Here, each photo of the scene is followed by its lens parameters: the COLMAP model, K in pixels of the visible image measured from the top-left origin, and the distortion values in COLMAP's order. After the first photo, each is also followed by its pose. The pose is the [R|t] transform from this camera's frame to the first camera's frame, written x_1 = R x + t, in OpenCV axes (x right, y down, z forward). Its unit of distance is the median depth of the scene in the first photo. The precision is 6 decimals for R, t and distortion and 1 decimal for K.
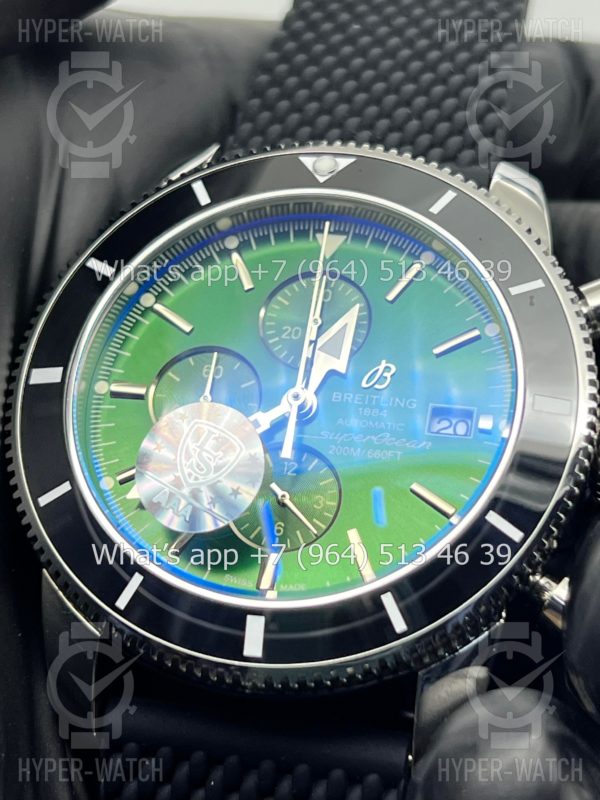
lens RADIAL K [[1939.3, 0, 296.5], [0, 1939.3, 396.8], [0, 0, 1]] dist [0.101155, 0.000000]
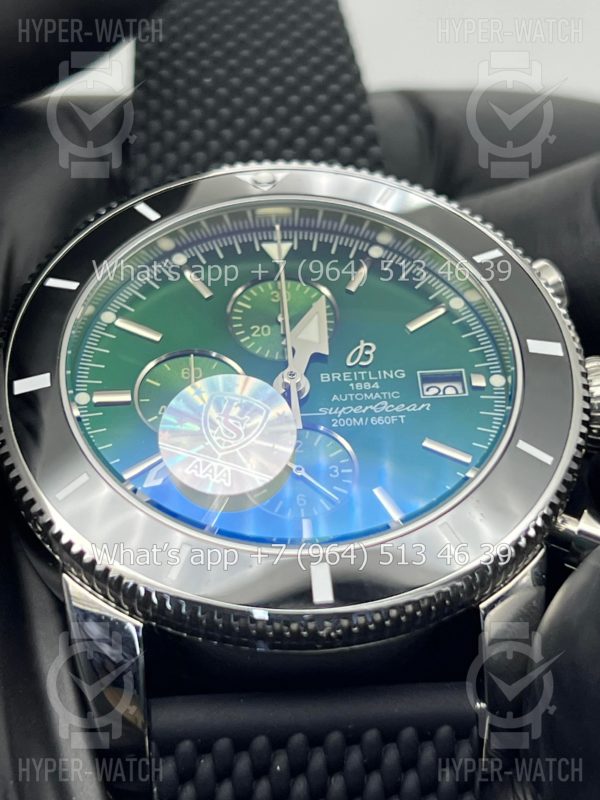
lens RADIAL K [[1939.3, 0, 299.7], [0, 1939.3, 405.1], [0, 0, 1]] dist [0.101155, 0.000000]
pose [[0.952099, -0.084336, 0.293930, -0.288538], [0.149692, 0.966712, -0.207509, 0.220594], [-0.266645, 0.241568, 0.933030, 0.069262]]
